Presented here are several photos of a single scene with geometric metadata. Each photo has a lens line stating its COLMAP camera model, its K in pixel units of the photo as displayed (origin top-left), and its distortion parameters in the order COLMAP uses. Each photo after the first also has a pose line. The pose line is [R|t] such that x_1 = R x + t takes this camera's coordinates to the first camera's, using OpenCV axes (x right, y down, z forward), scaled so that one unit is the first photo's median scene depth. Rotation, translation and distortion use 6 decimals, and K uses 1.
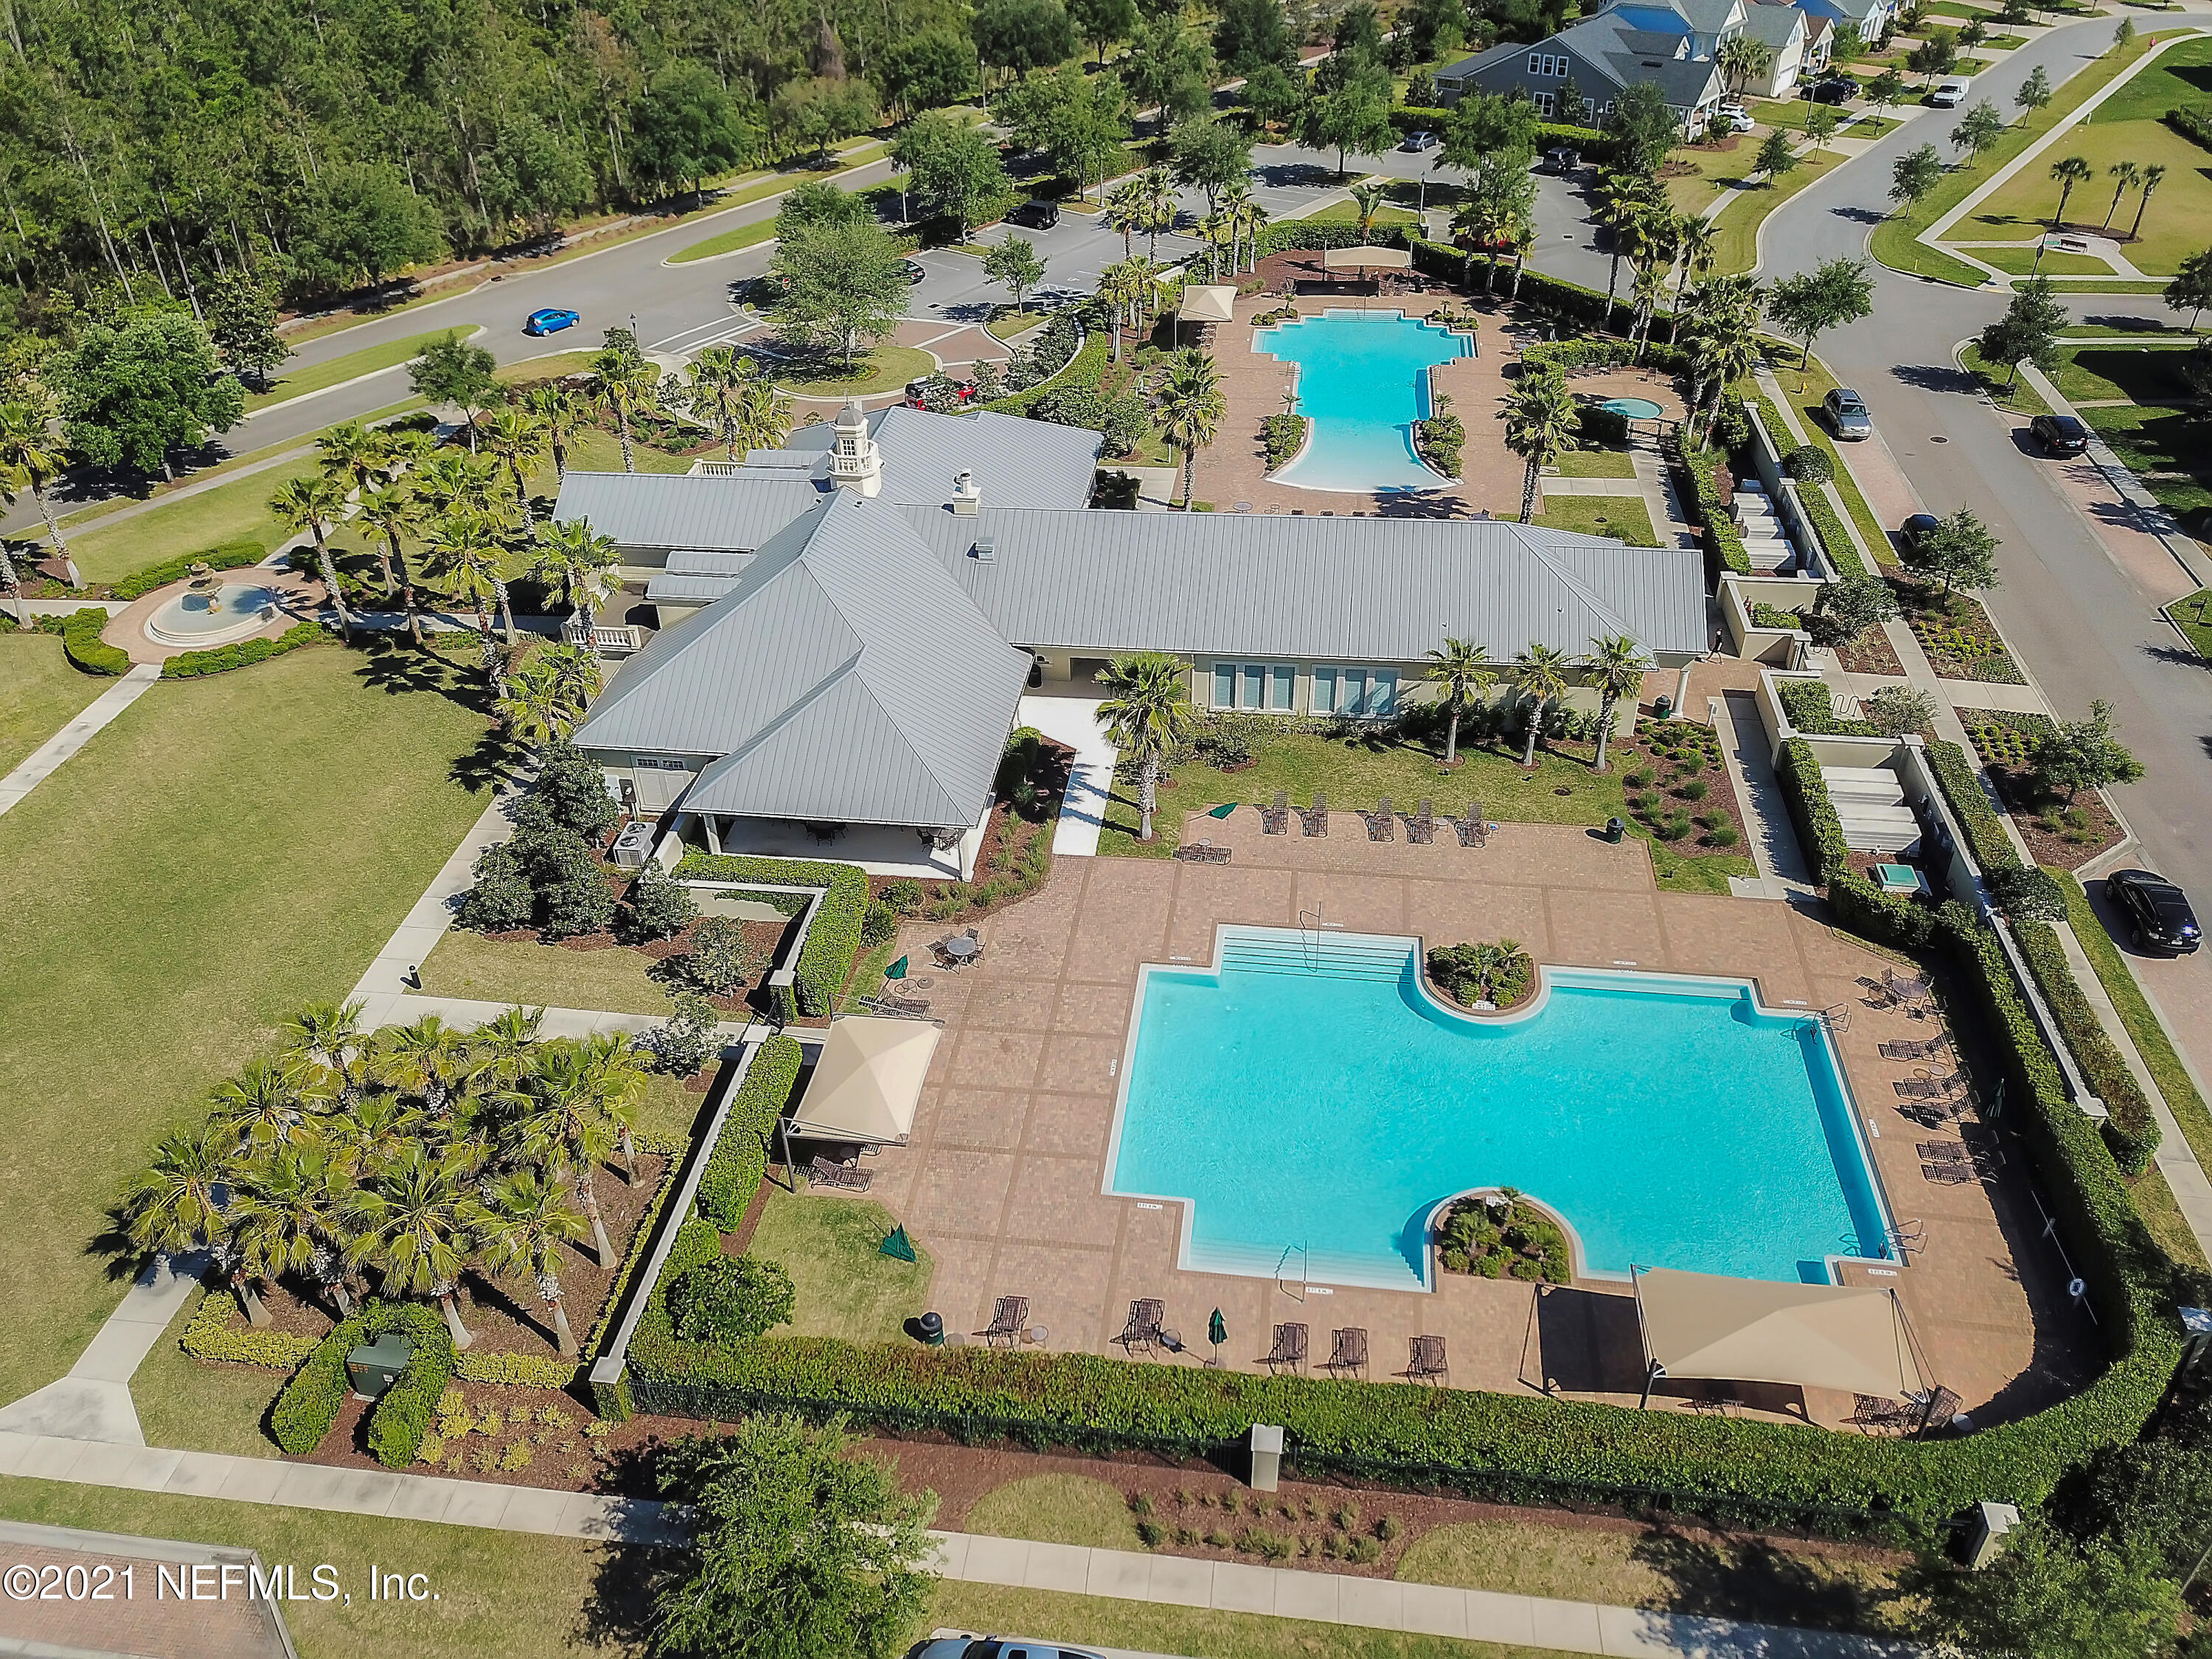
lens RADIAL K [[1677.0, 0, 1096.1], [0, 1677.0, 856.2], [0, 0, 1]] dist [0.008793, -0.011696]
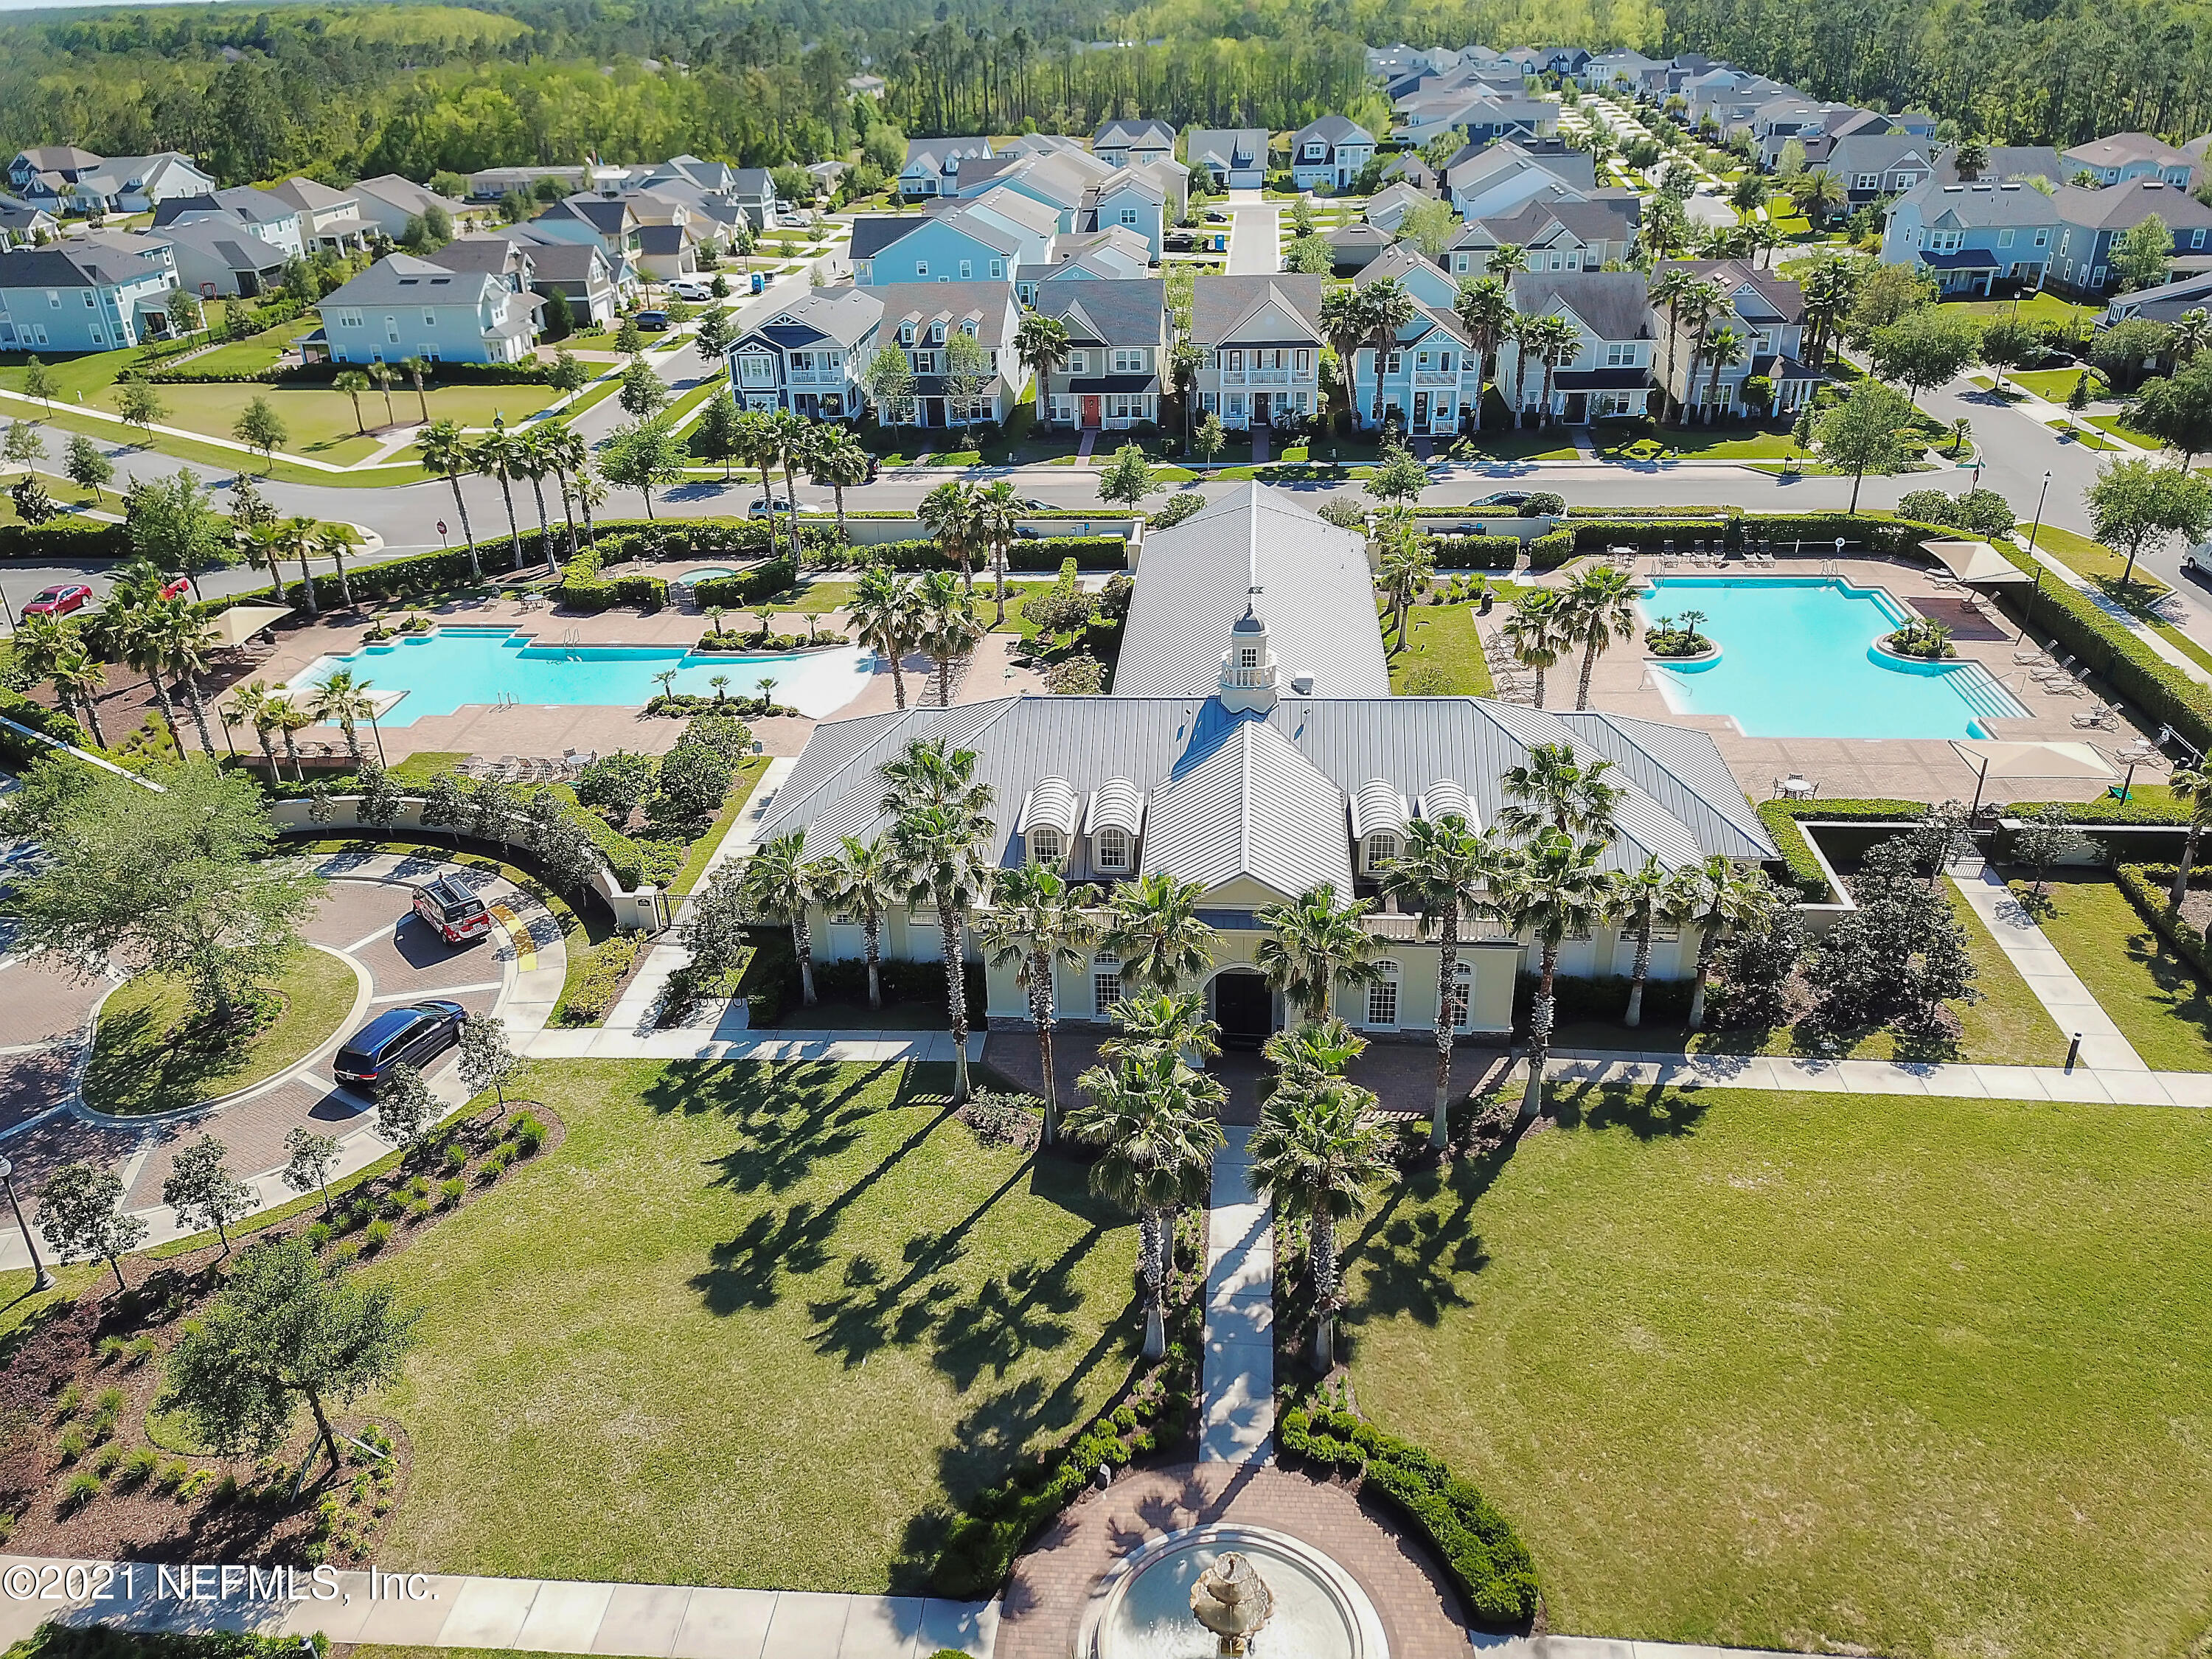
lens RADIAL K [[1677.0, 0, 1096.1], [0, 1677.0, 856.2], [0, 0, 1]] dist [0.008793, -0.011696]
pose [[-0.038581, -0.443648, 0.895370, -0.703864], [0.612059, 0.697789, 0.372122, -0.401642], [-0.789870, 0.562376, 0.244617, 0.697514]]
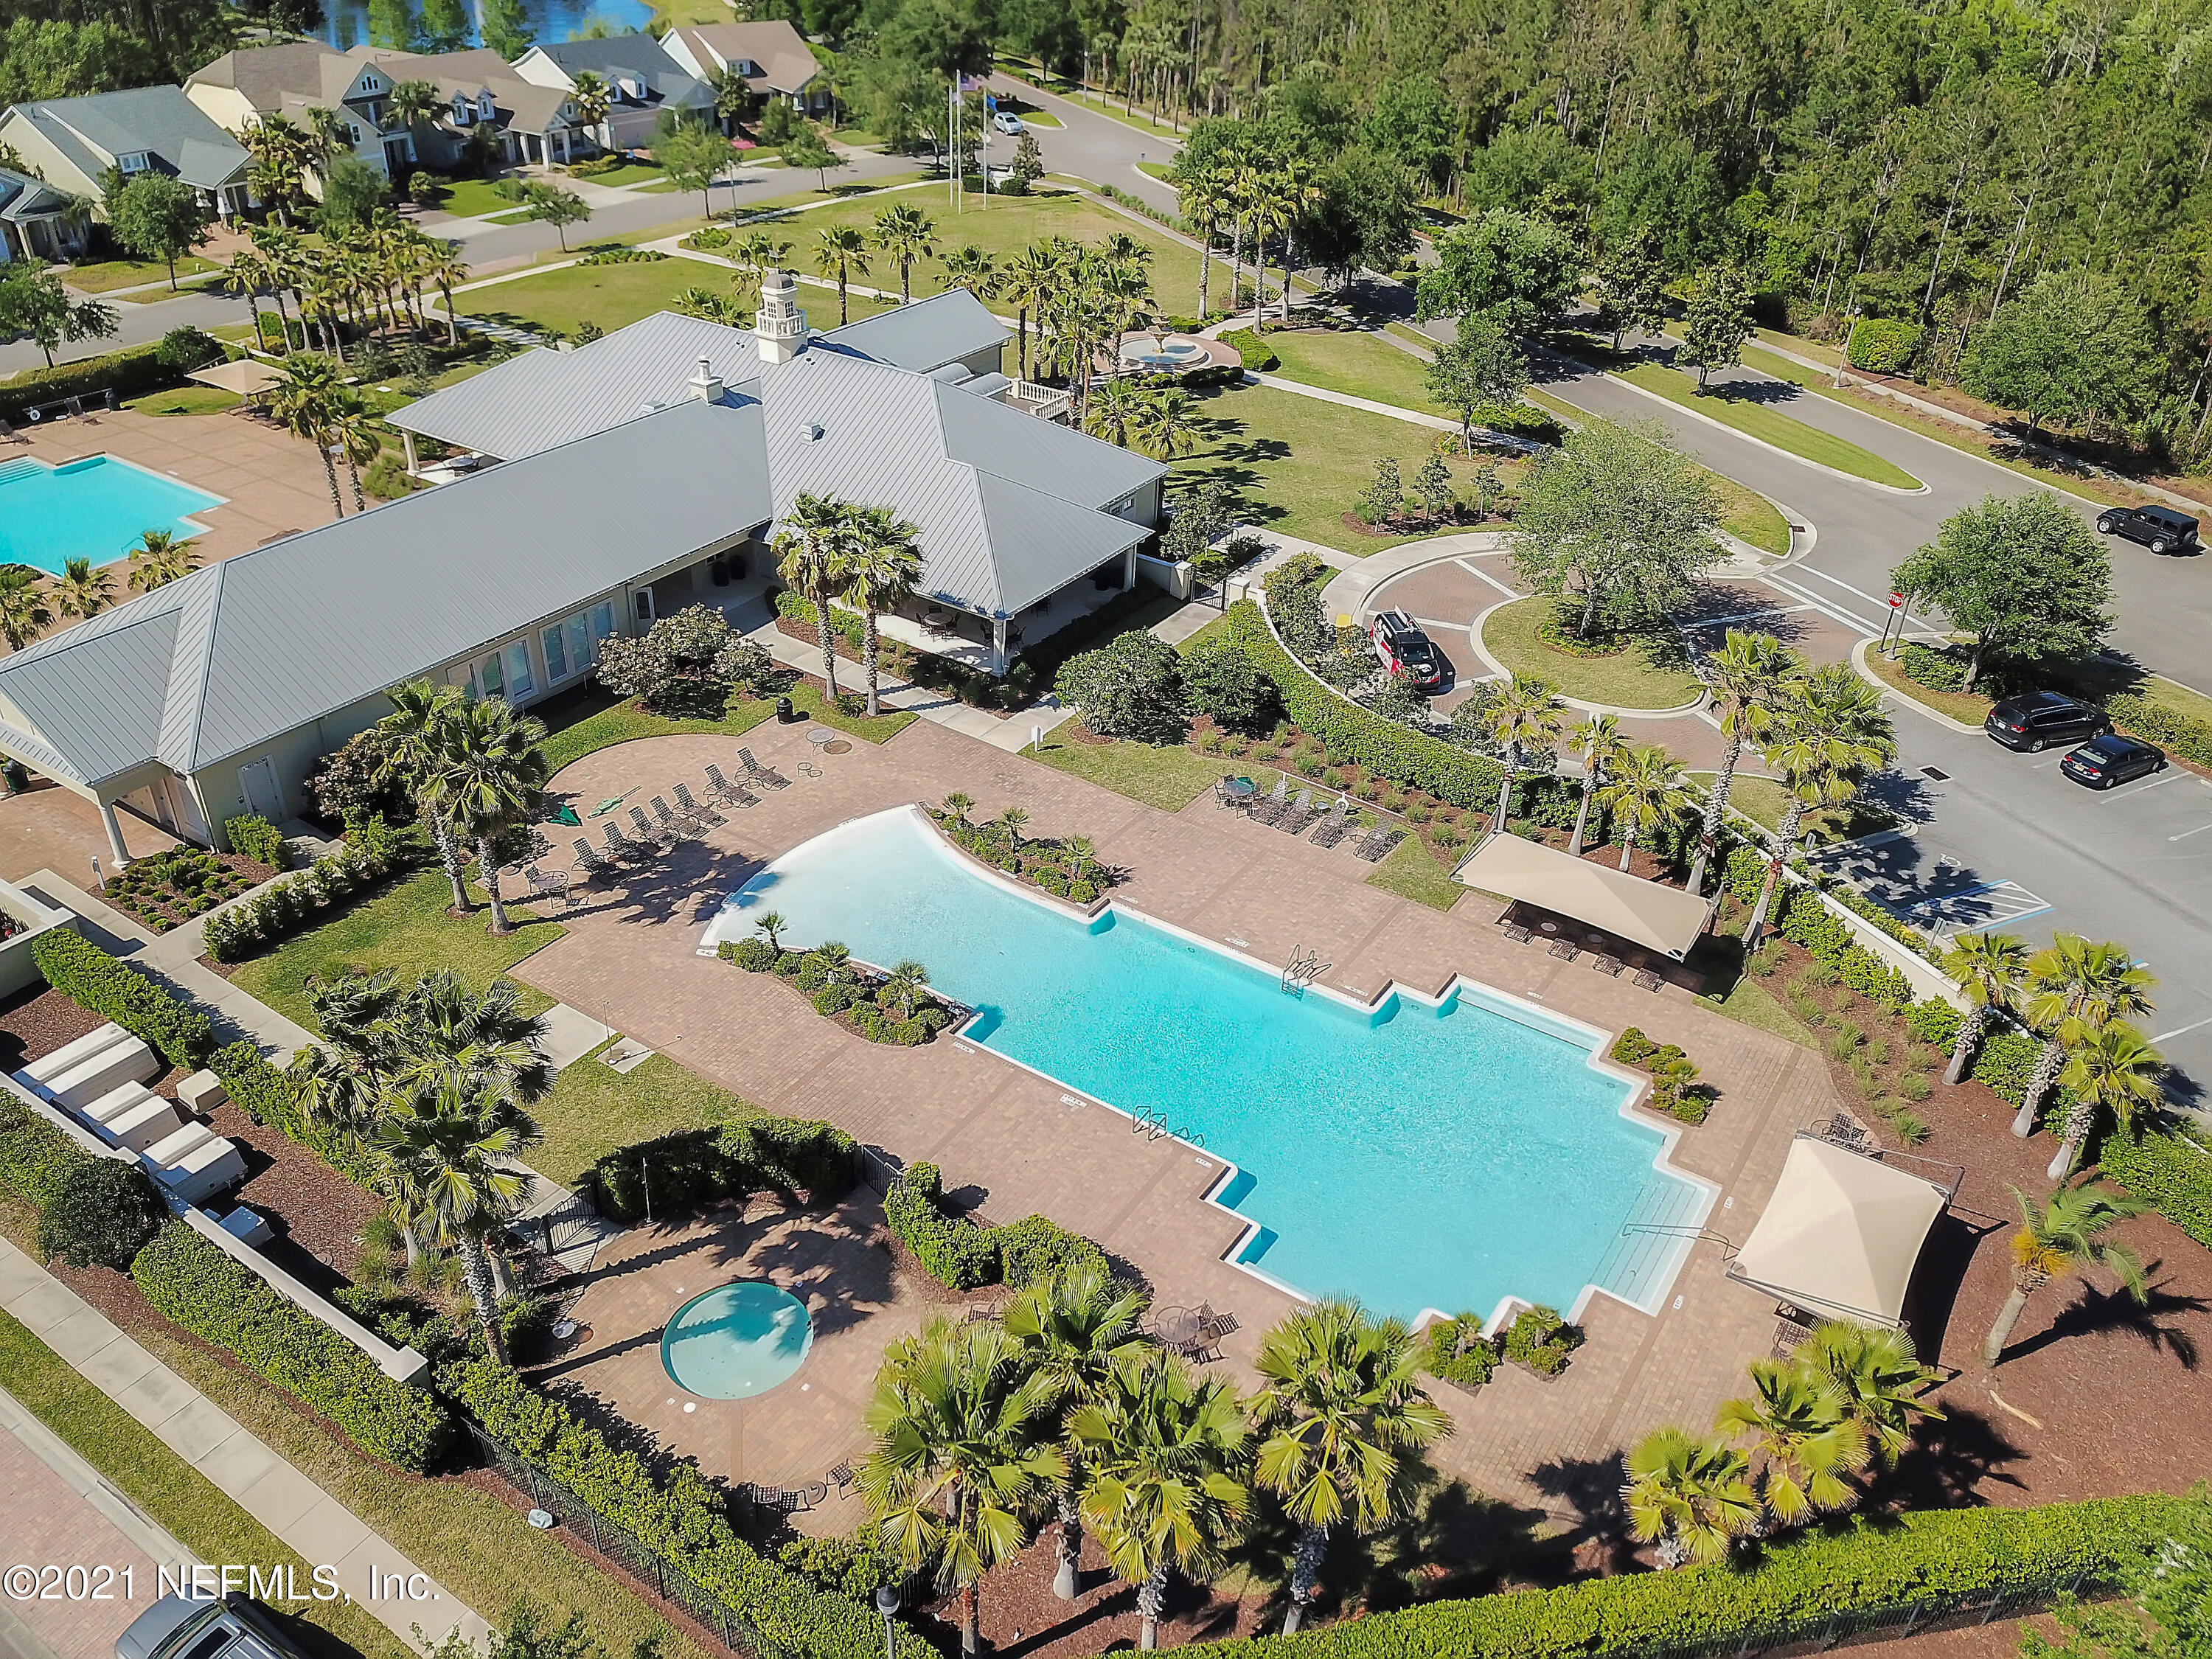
lens RADIAL K [[1677.0, 0, 1096.1], [0, 1677.0, 856.2], [0, 0, 1]] dist [0.008793, -0.011696]
pose [[-0.443011, 0.497345, -0.745915, 0.541899], [-0.540391, 0.515741, 0.664822, -0.658776], [0.715345, 0.697609, 0.040282, 1.017268]]
